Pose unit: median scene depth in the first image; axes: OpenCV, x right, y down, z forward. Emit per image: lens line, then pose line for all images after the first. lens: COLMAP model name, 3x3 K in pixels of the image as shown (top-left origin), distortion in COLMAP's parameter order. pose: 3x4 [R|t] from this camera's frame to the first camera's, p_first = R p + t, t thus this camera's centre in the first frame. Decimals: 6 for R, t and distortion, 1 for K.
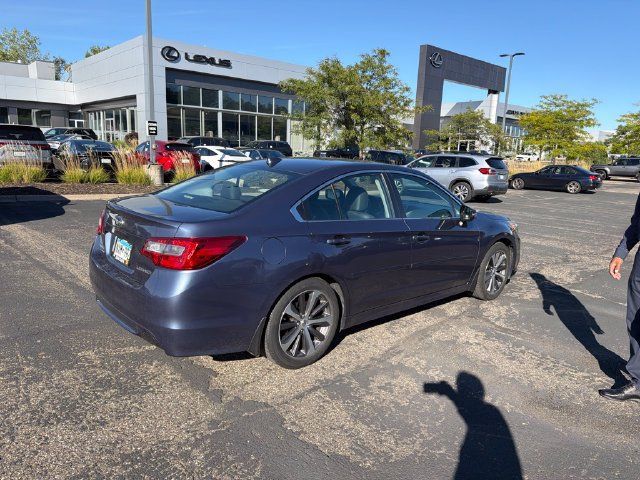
lens RADIAL K [[449.2, 0, 322.5], [0, 449.2, 239.1], [0, 0, 1]] dist [0.041439, -0.052062]
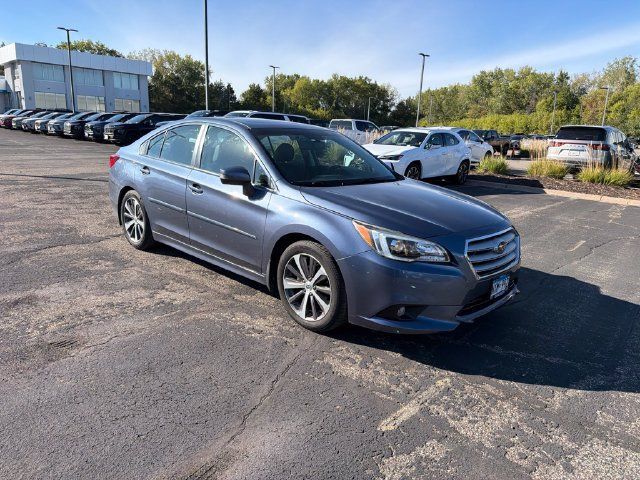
lens RADIAL K [[447.7, 0, 321.5], [0, 447.7, 243.7], [0, 0, 1]] dist [0.060632, -0.080028]
pose [[0.069893, 0.200725, -0.977151, 0.319493], [-0.230440, 0.956301, 0.179960, -0.033890], [0.970573, 0.212597, 0.113094, 0.300878]]
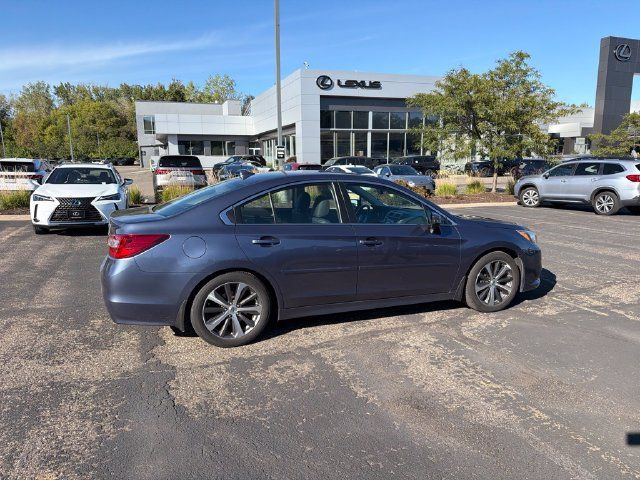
lens RADIAL K [[447.7, 0, 321.5], [0, 447.7, 243.7], [0, 0, 1]] dist [0.060632, -0.080028]
pose [[0.930386, 0.016328, -0.366218, 0.125674], [-0.026023, 0.999429, -0.021552, 0.006527], [0.365657, 0.029581, 0.930279, -0.005490]]
